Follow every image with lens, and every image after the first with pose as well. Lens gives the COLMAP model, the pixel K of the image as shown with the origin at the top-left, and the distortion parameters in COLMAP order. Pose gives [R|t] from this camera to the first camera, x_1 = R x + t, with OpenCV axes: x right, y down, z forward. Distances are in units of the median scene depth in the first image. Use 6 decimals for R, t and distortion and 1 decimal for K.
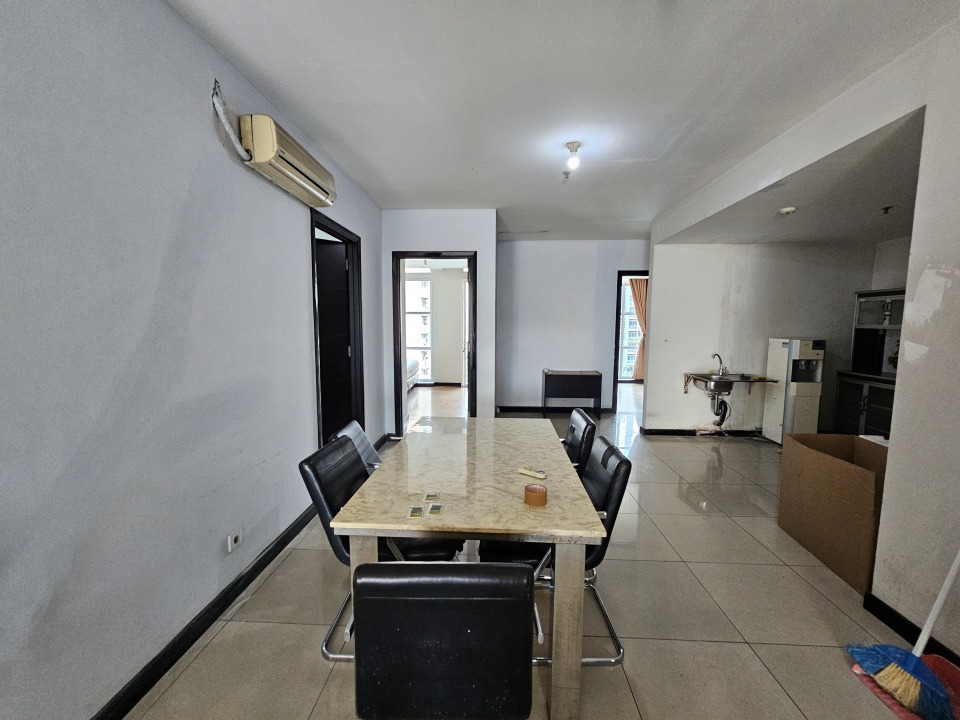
lens RADIAL K [[392.1, 0, 478.4], [0, 392.1, 362.5], [0, 0, 1]] dist [0.001538, 0.000323]
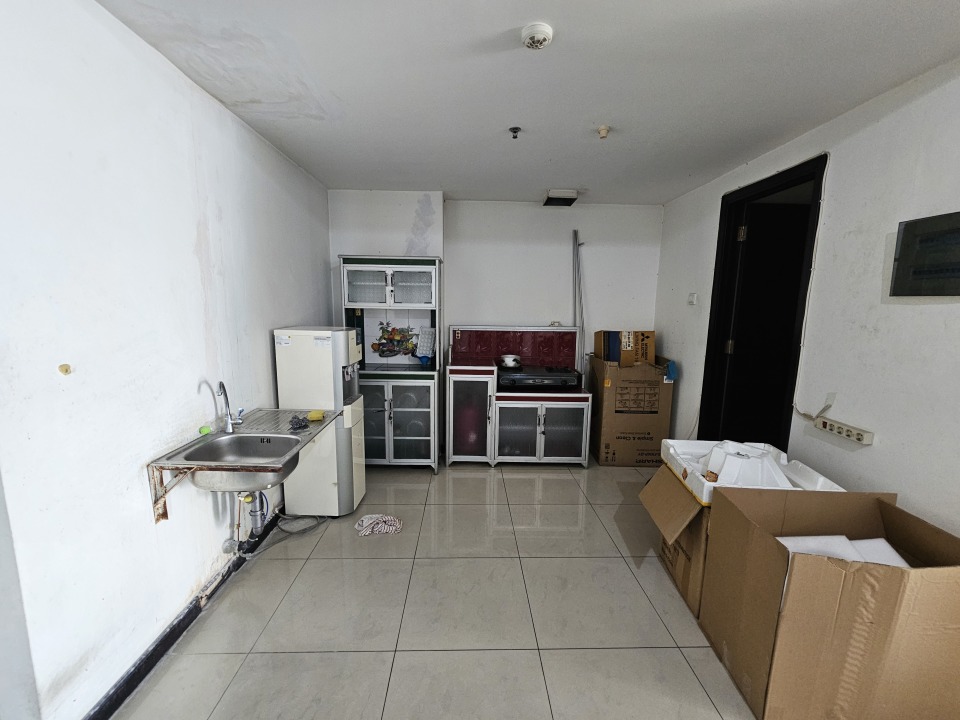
lens RADIAL K [[392.1, 0, 478.0], [0, 392.1, 364.5], [0, 0, 1]] dist [0.001538, 0.000323]
pose [[-0.073463, -0.155951, 0.985029, 0.222015], [0.082131, 0.983397, 0.161818, -0.077350], [-0.993910, 0.092789, -0.059435, 0.772290]]
